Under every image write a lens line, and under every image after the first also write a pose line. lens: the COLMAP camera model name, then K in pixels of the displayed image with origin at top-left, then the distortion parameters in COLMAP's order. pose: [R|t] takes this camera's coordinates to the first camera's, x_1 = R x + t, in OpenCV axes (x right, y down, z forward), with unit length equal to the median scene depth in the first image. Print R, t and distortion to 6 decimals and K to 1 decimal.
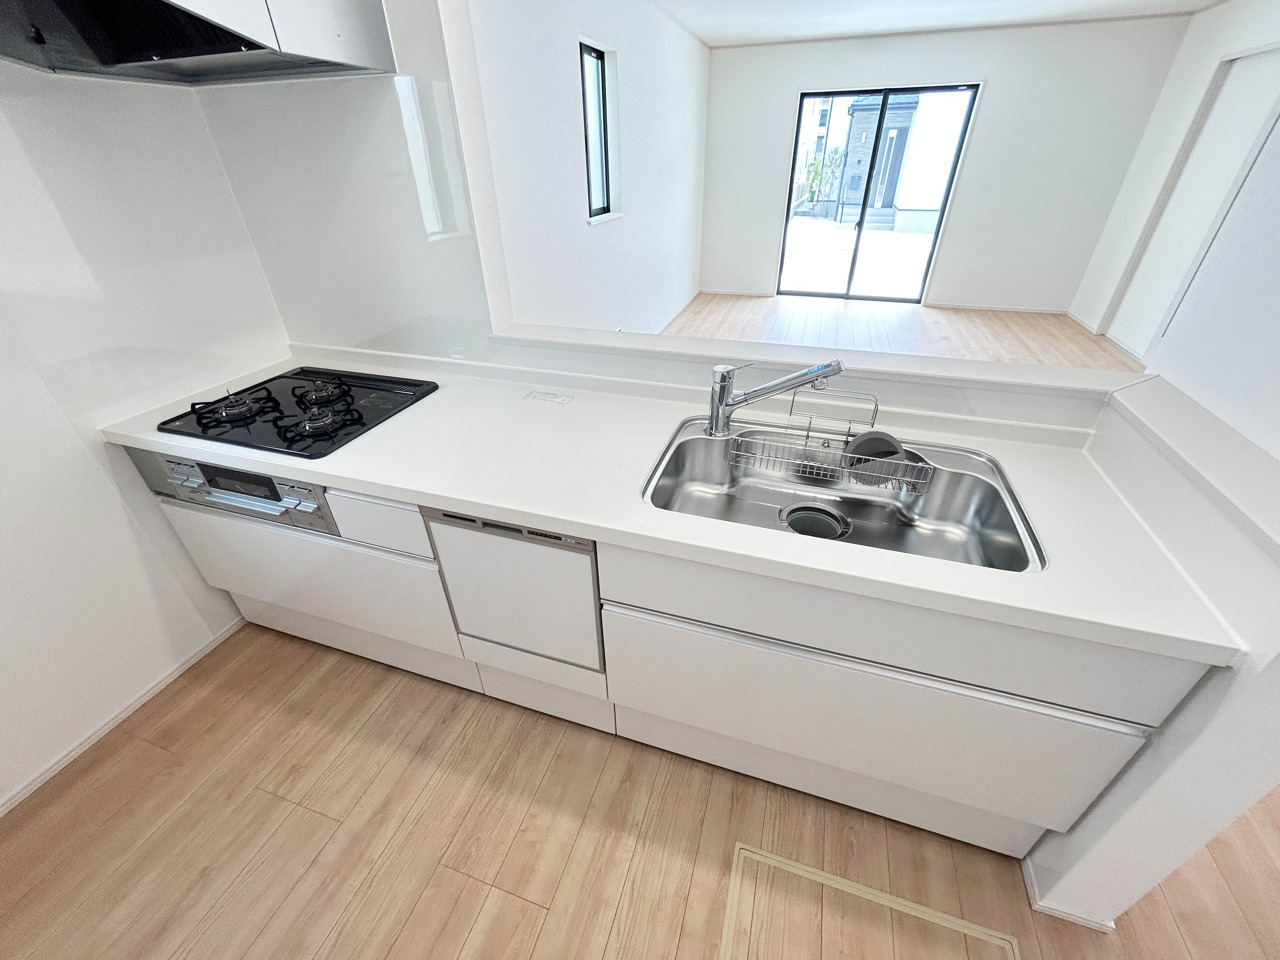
lens RADIAL K [[517.7, 0, 641.0], [0, 517.7, 478.4], [0, 0, 1]] dist [0.000948, 0.000944]
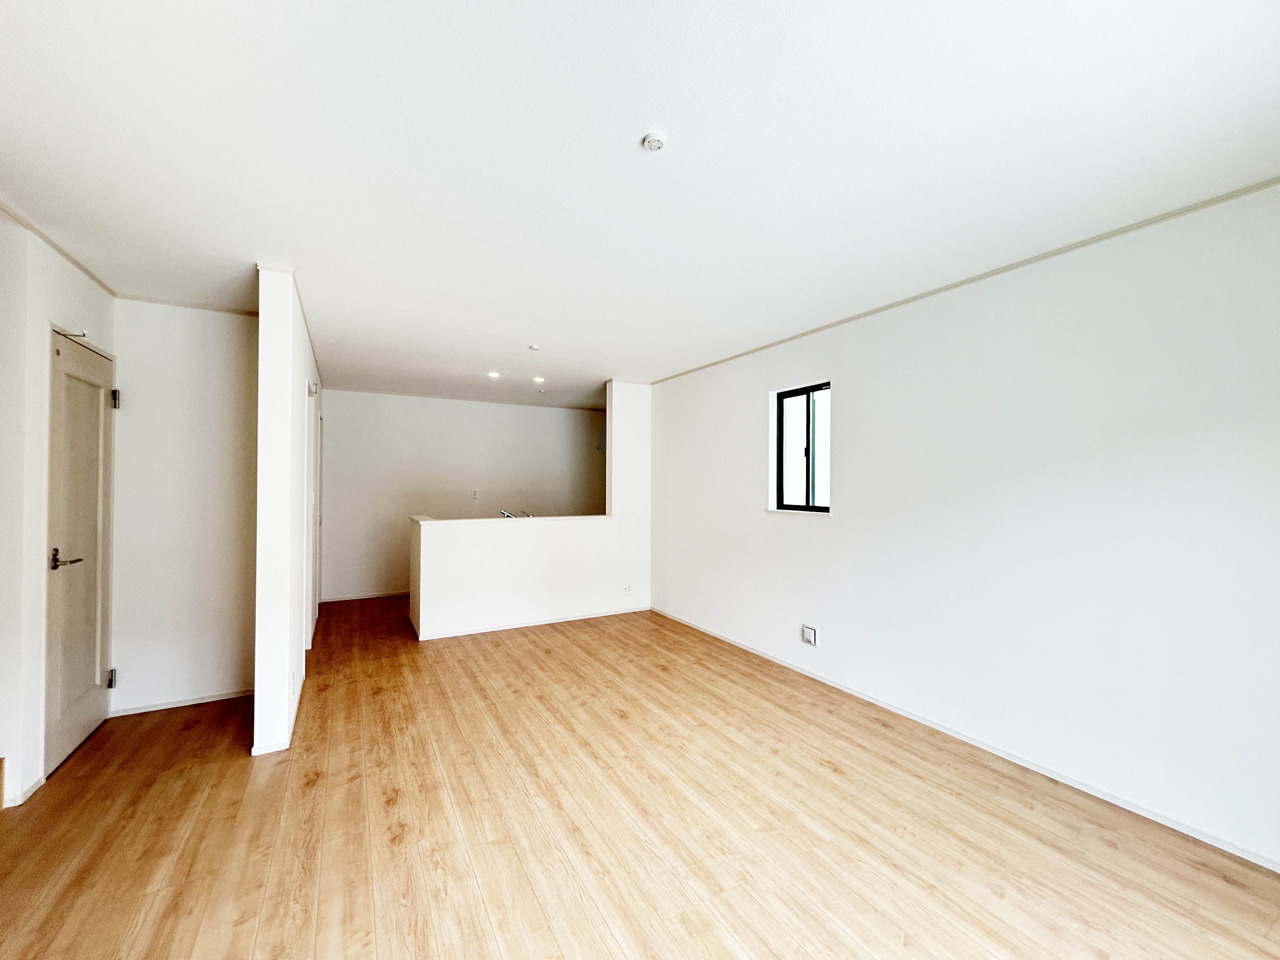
lens RADIAL K [[517.9, 0, 641.7], [0, 517.9, 478.4], [0, 0, 1]] dist [0.000182, 0.000510]
pose [[-0.674225, 0.001716, -0.738524, 0.637951], [-0.387517, 0.850453, 0.355754, -0.556323], [0.628690, 0.526049, -0.572731, 0.933609]]
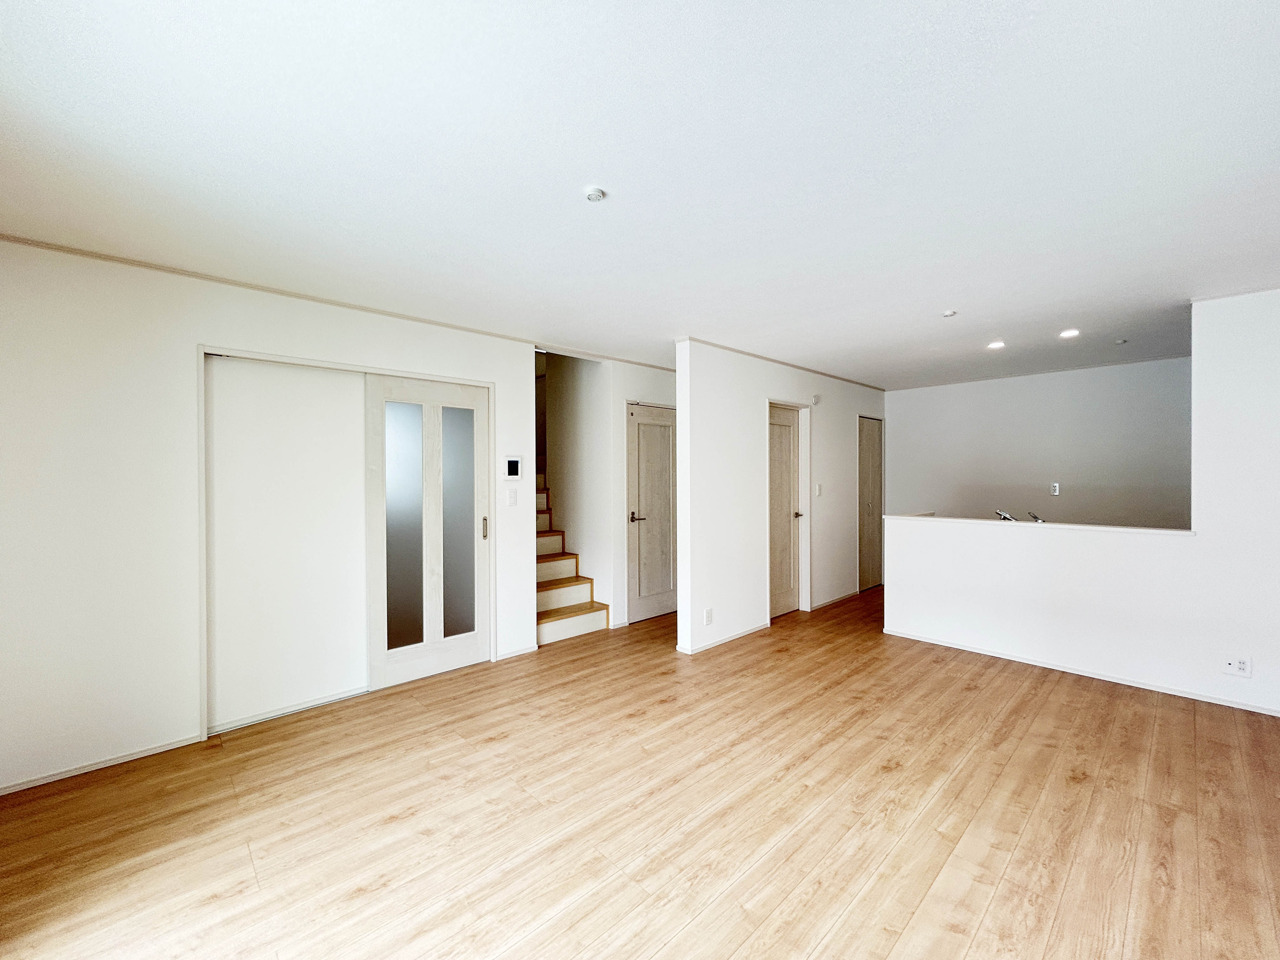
lens RADIAL K [[517.9, 0, 641.7], [0, 517.9, 478.4], [0, 0, 1]] dist [0.000182, 0.000510]
pose [[-0.878165, 0.013750, 0.478160, 0.192317], [0.266338, 0.844375, 0.464860, -0.613041], [-0.397355, 0.535576, -0.745163, 1.024739]]
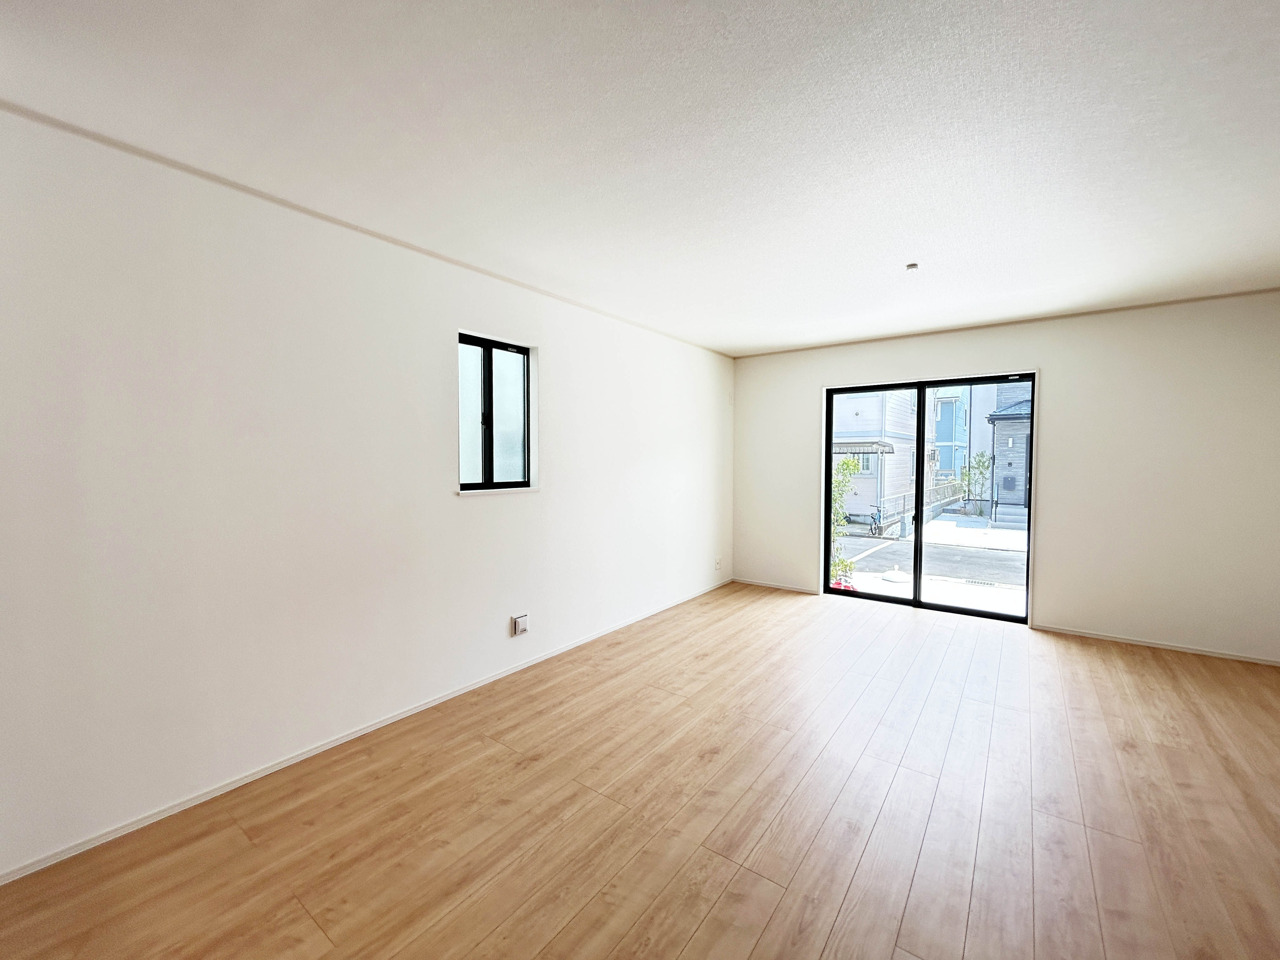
lens RADIAL K [[517.7, 0, 641.0], [0, 517.7, 478.4], [0, 0, 1]] dist [0.000948, 0.000944]
pose [[0.947009, 0.024983, -0.320233, 0.304045], [-0.181029, 0.865064, -0.467860, -0.098955], [0.265333, 0.501040, 0.823746, 0.214112]]
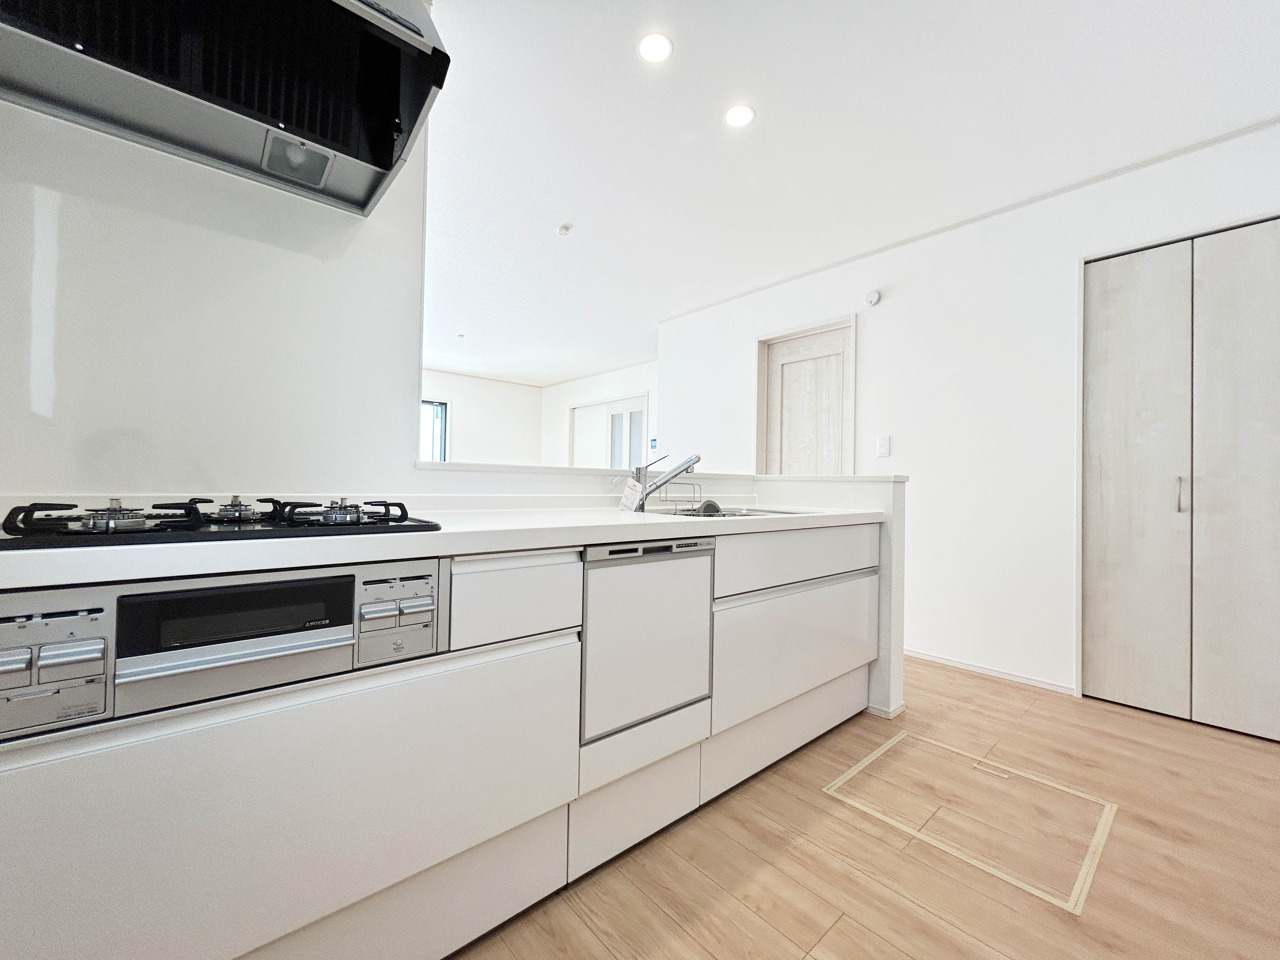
lens RADIAL K [[511.7, 0, 640.0], [0, 511.7, 480.0], [0, 0, 1]] dist [0.002464, 0.000366]
pose [[0.507918, 0.029382, 0.860904, -0.279444], [0.435961, 0.853202, -0.286328, 0.060180], [-0.742938, 0.520752, 0.420547, 0.109018]]
